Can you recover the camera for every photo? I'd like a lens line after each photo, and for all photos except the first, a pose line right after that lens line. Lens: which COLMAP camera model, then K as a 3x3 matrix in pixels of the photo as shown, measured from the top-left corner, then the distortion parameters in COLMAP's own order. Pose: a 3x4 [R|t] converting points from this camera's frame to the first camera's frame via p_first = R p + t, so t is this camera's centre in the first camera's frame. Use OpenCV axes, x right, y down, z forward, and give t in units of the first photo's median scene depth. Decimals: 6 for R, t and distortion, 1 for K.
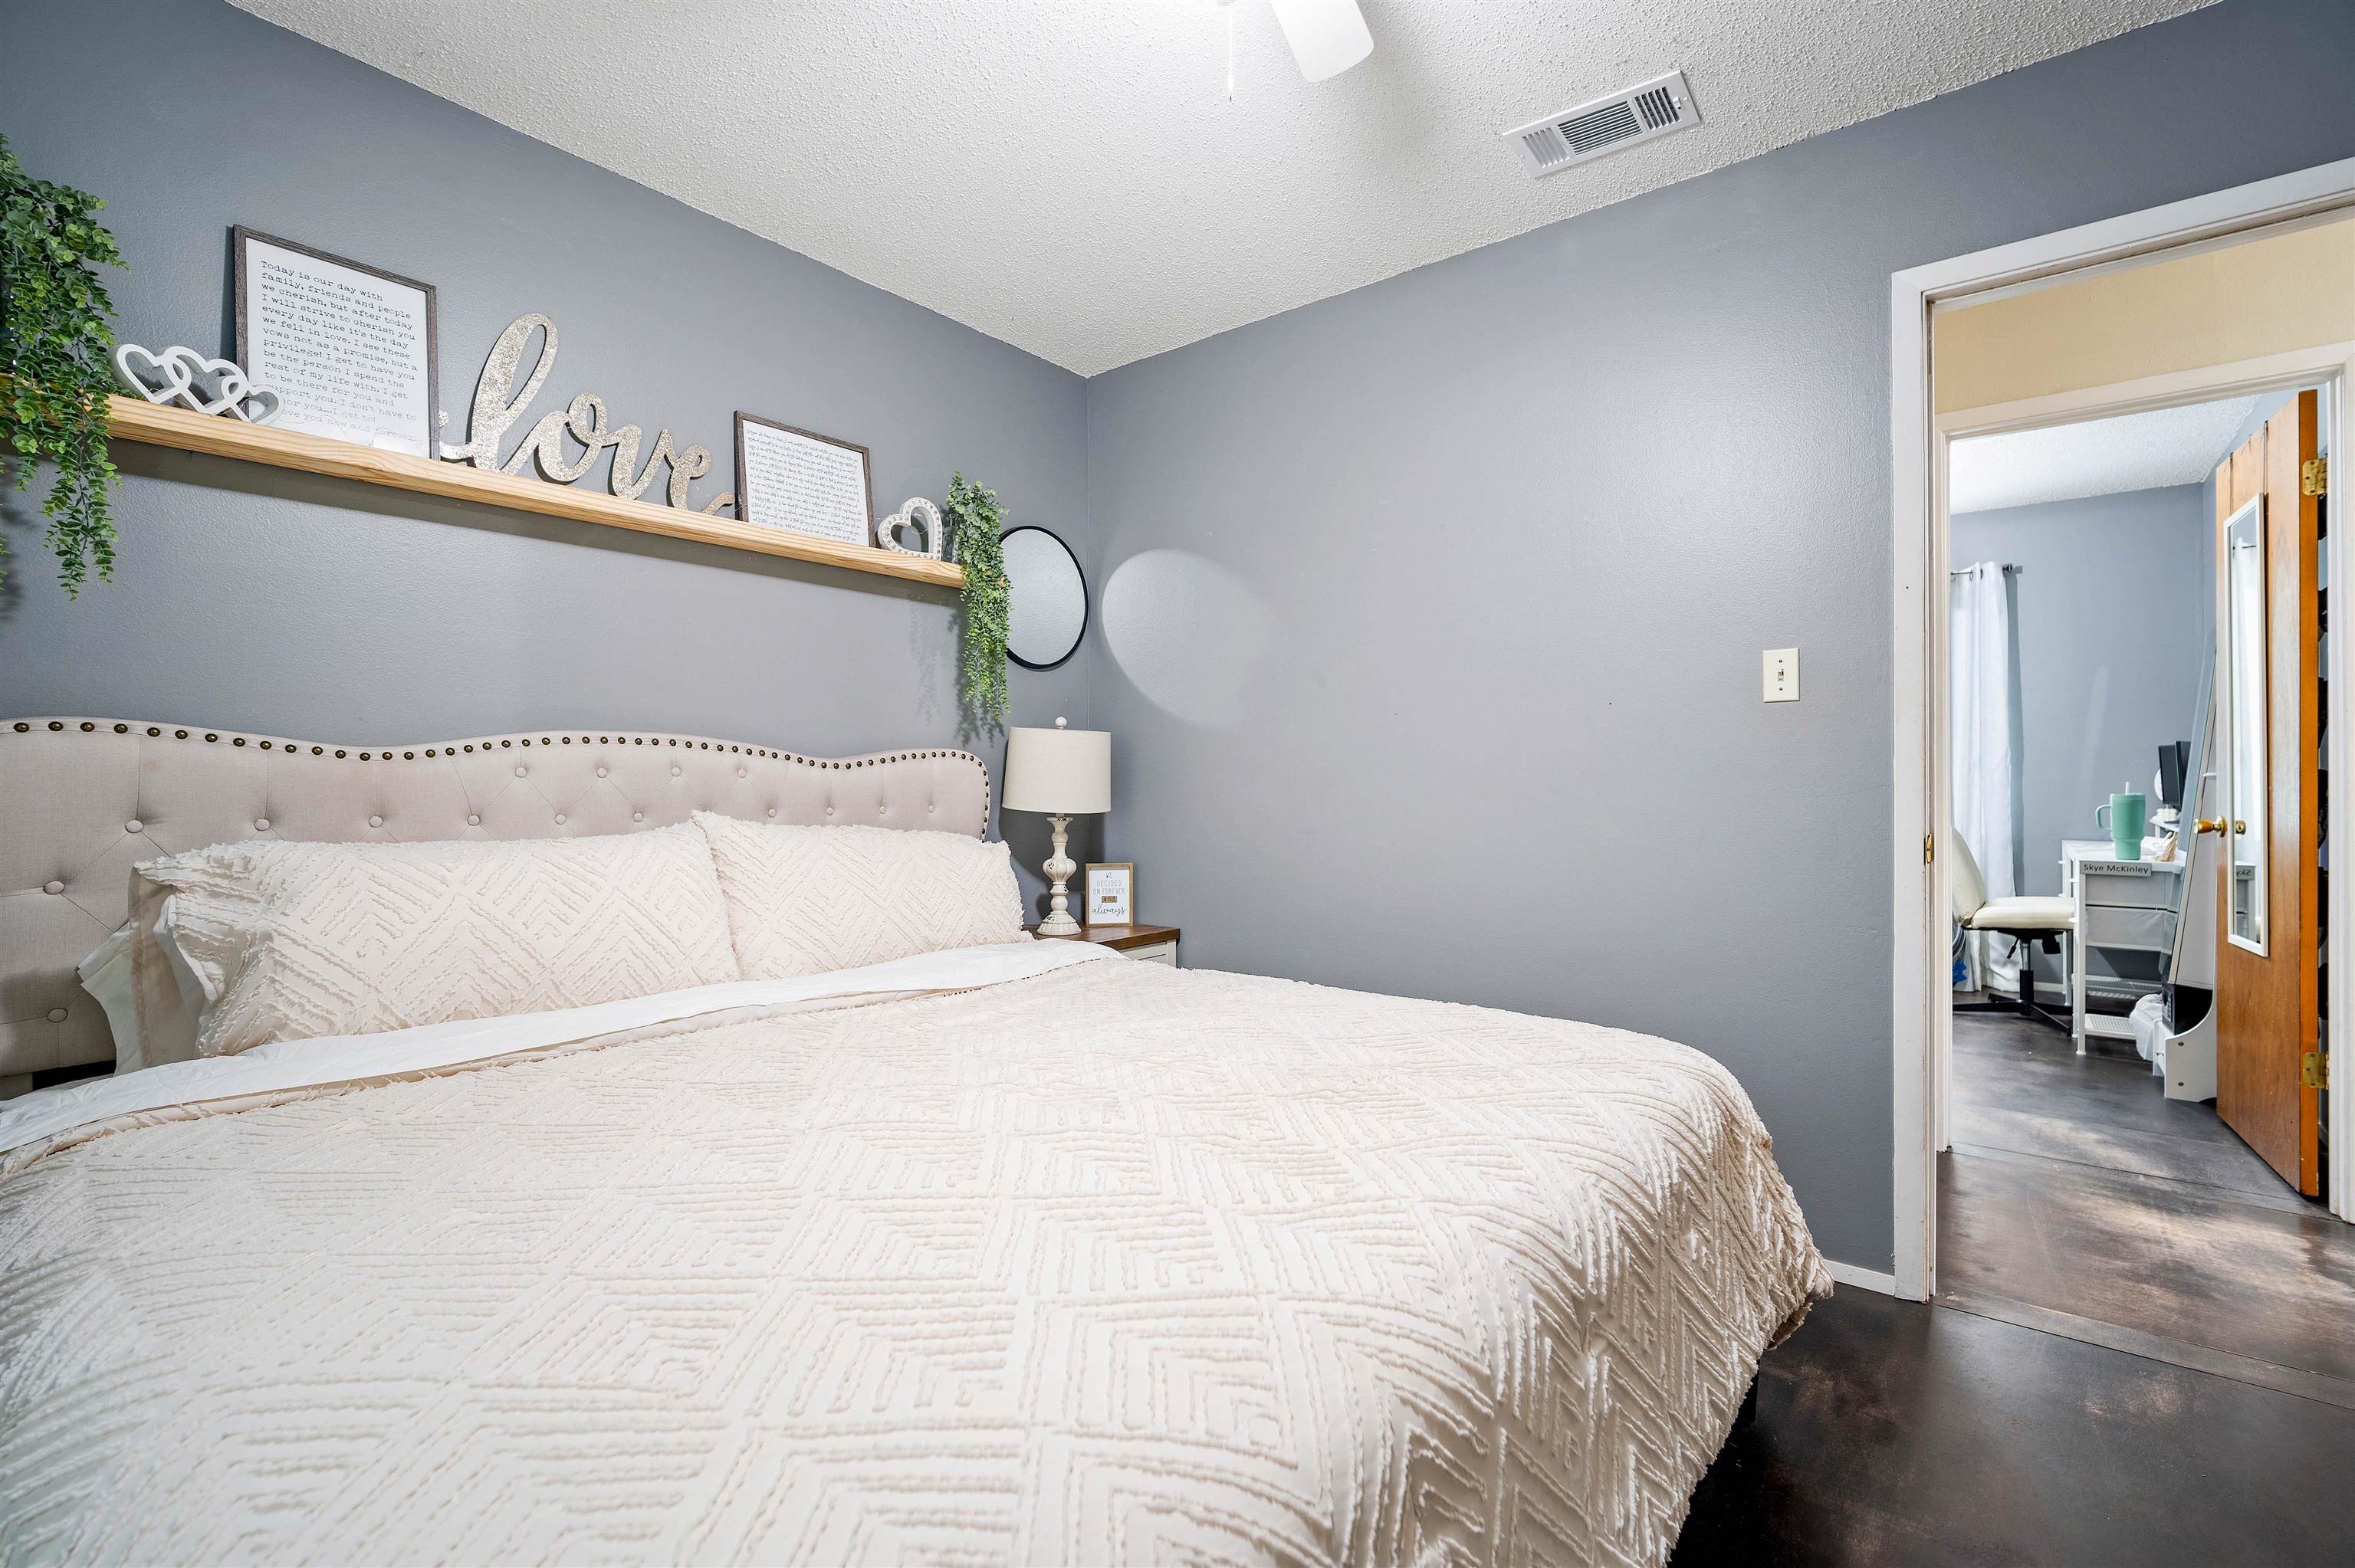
lens RADIAL K [[1038.8, 0, 1179.4], [0, 1038.8, 778.7], [0, 0, 1]] dist [-0.013193, 0.003389]
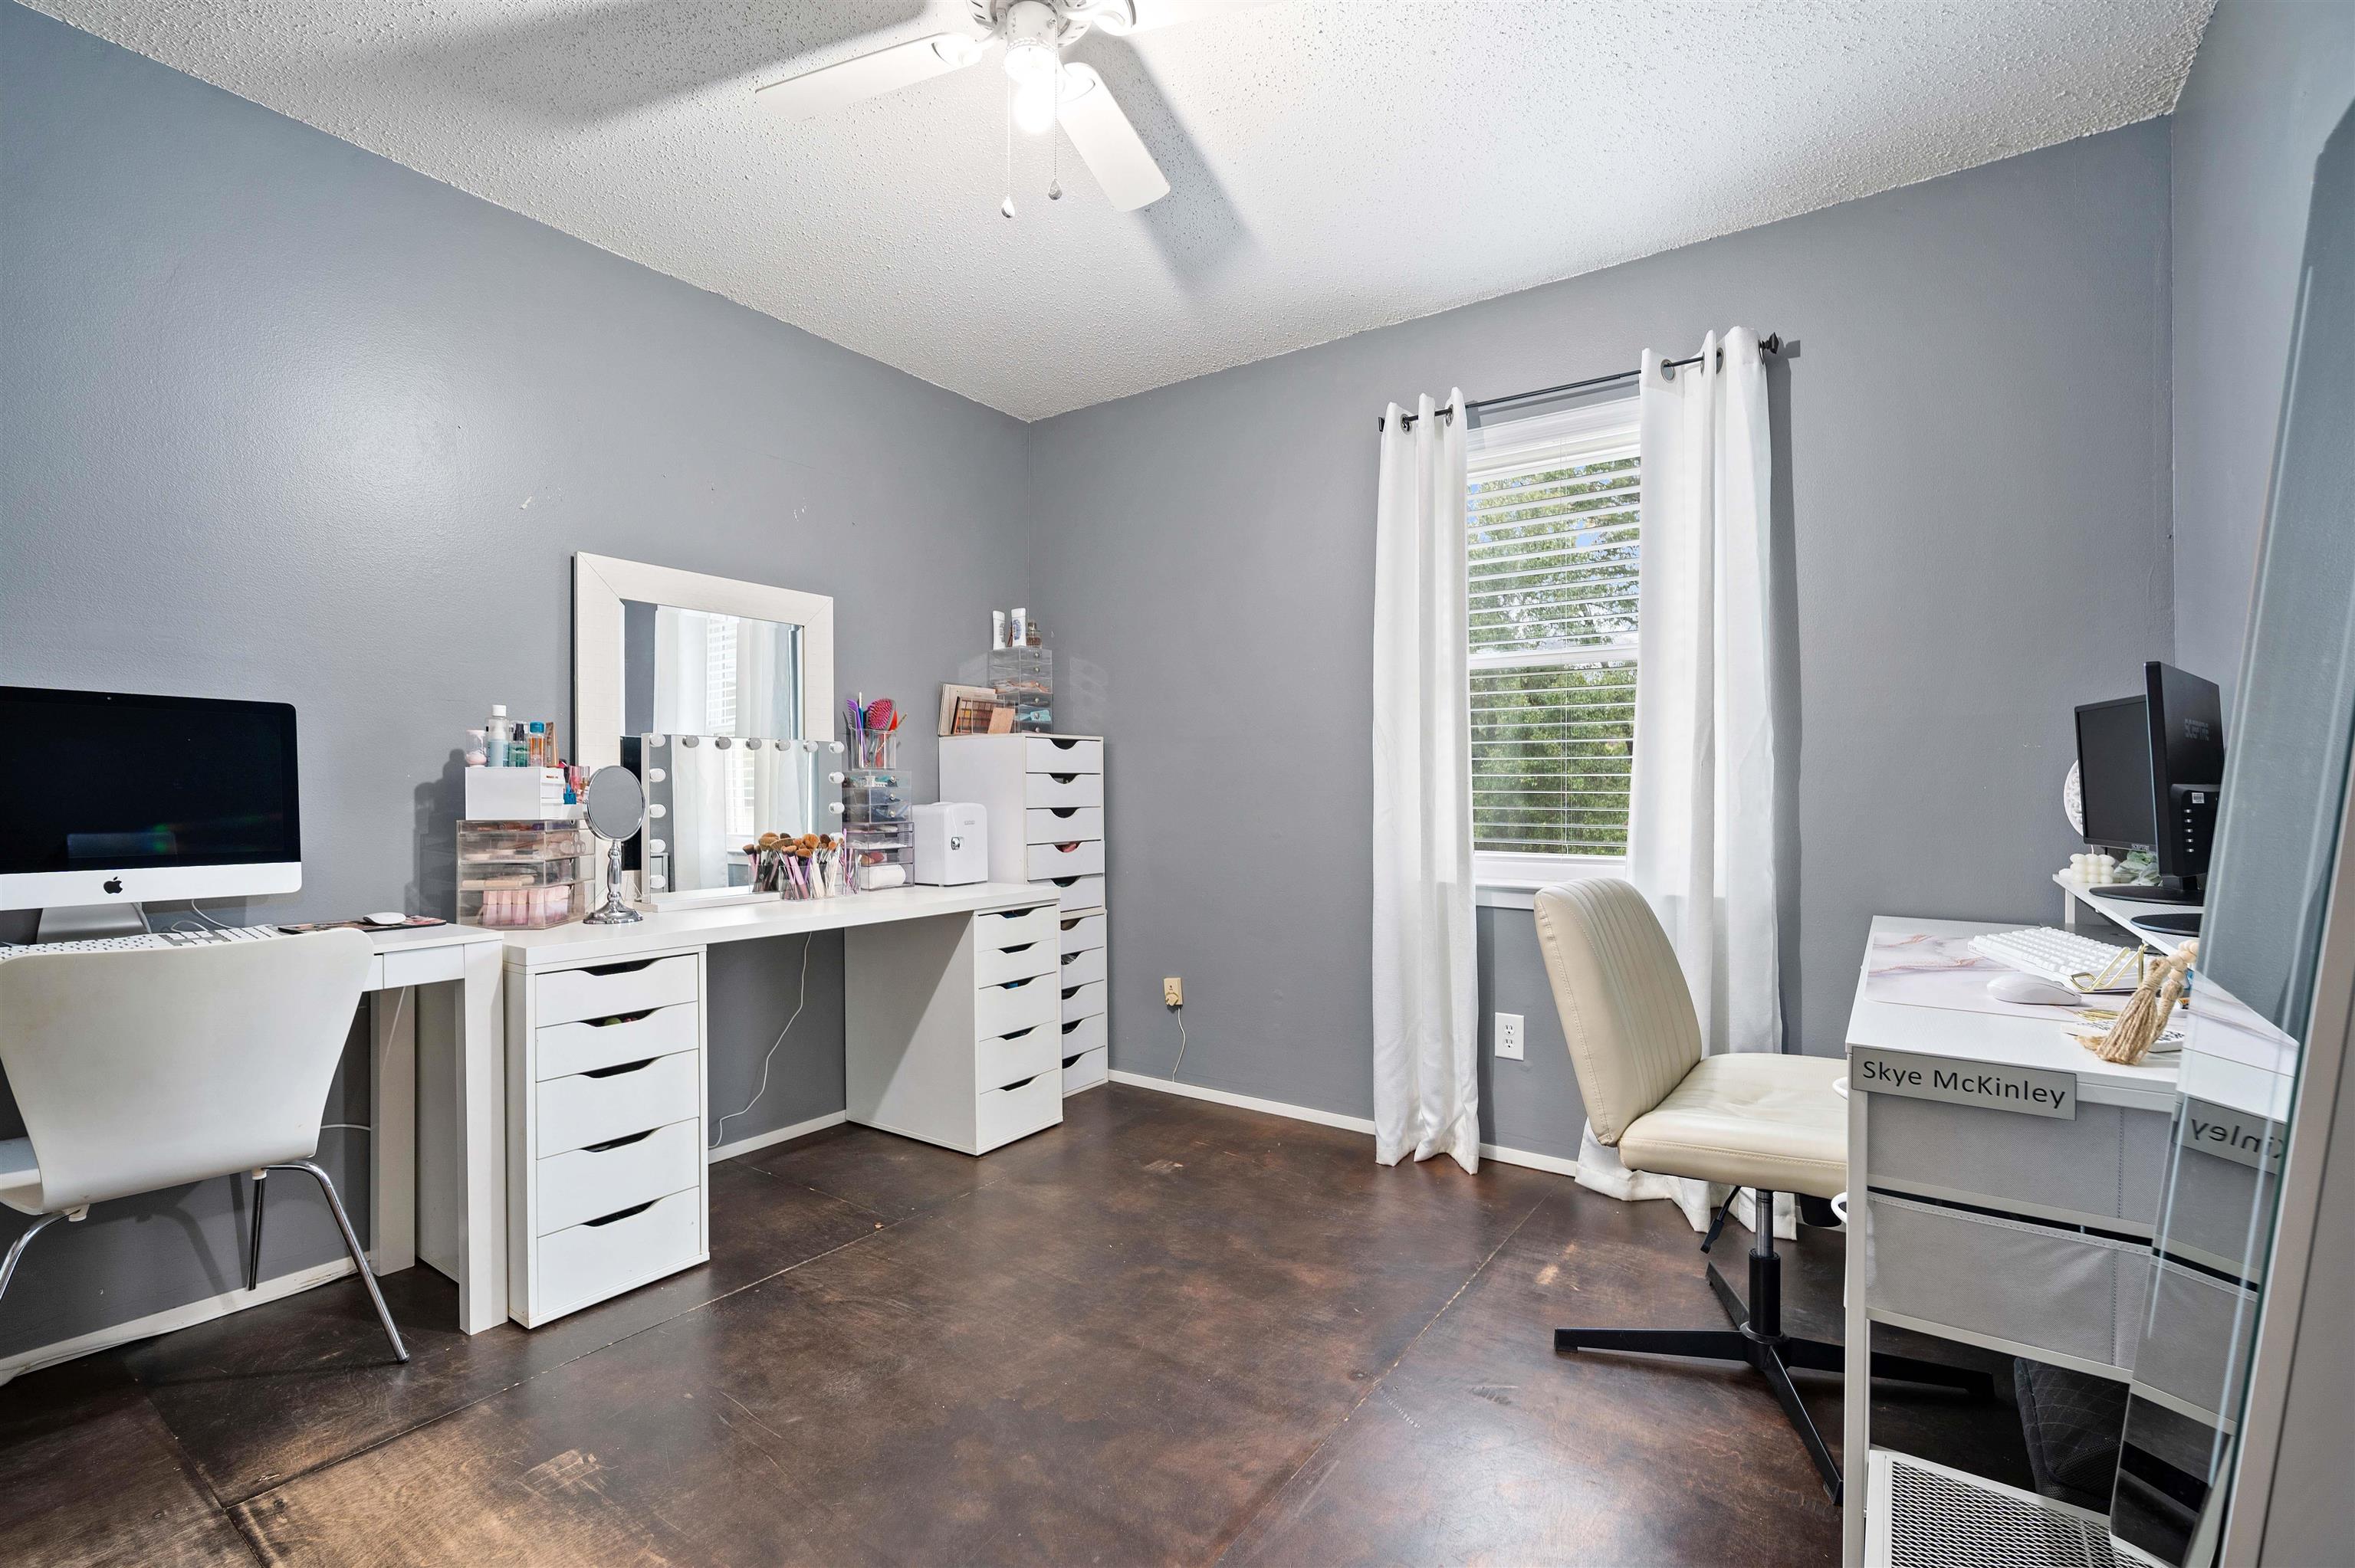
lens RADIAL K [[1038.8, 0, 1183.2], [0, 1038.8, 795.4], [0, 0, 1]] dist [-0.013193, 0.003389]
pose [[0.998107, 0.005354, 0.061260, 0.435040], [-0.005225, 0.999984, -0.002252, 0.005213], [-0.061271, 0.001928, 0.998119, 0.467021]]
